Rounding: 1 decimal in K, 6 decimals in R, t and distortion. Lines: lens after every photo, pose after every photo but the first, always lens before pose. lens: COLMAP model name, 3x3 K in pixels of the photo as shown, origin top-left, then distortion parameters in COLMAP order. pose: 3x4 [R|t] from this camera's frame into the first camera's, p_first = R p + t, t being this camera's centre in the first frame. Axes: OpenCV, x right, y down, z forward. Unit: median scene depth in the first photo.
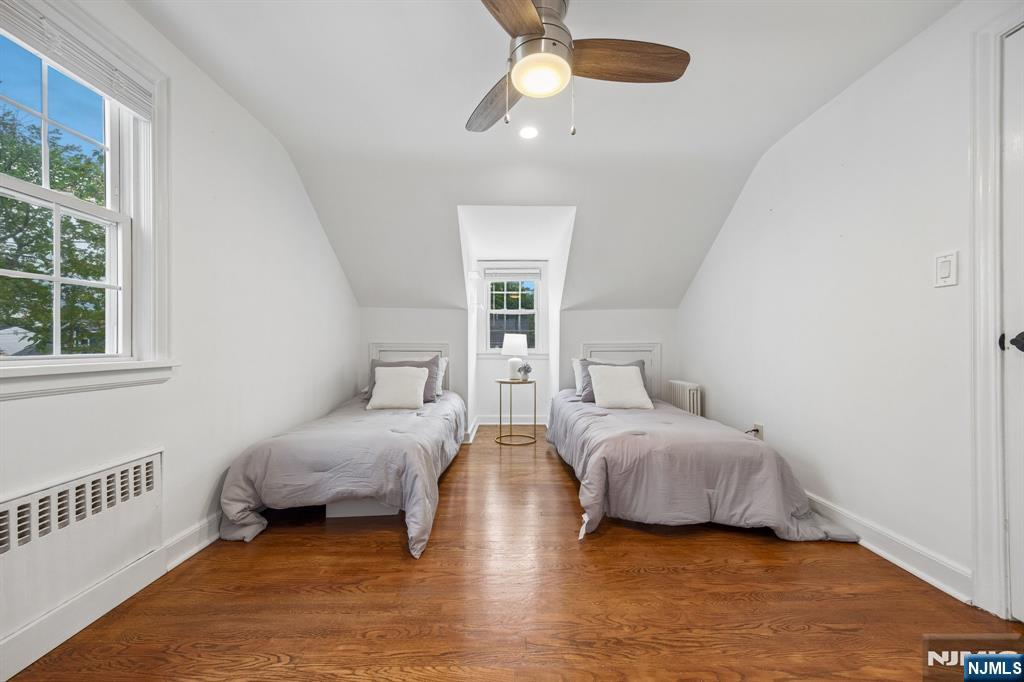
lens RADIAL K [[384.0, 0, 510.9], [0, 384.0, 343.6], [0, 0, 1]] dist [0.003869, 0.000884]
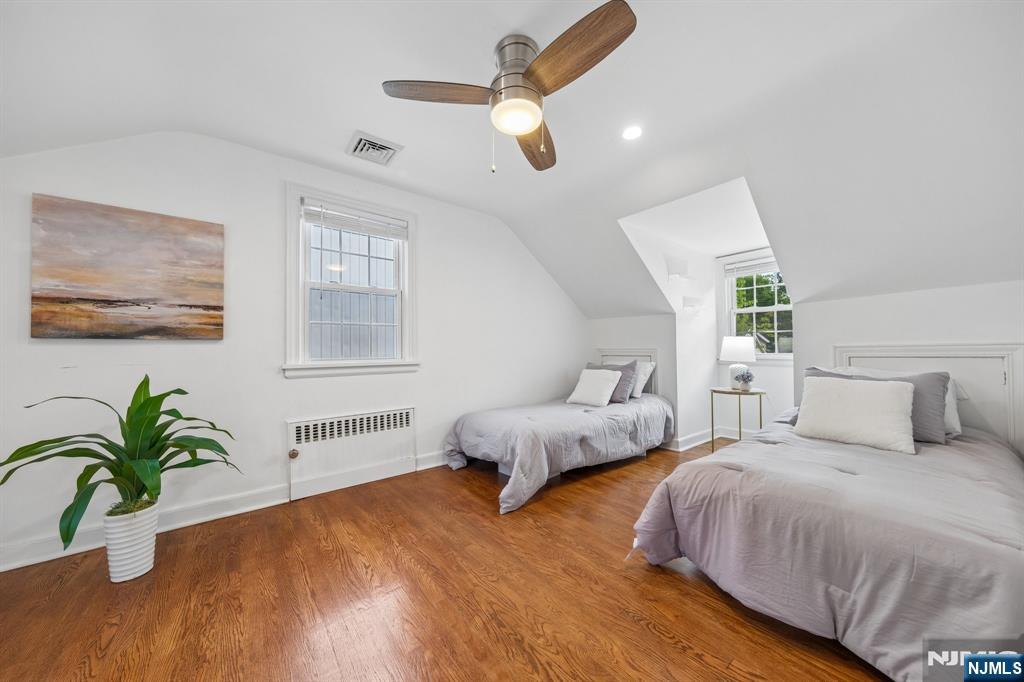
lens RADIAL K [[347.5, 0, 514.9], [0, 347.5, 344.3], [0, 0, 1]] dist [0.001911, 0.000755]
pose [[0.615900, -0.022686, -0.787497, 0.655087], [0.014551, 0.999742, -0.017420, -0.001743], [0.787690, -0.000730, 0.616072, 0.267064]]
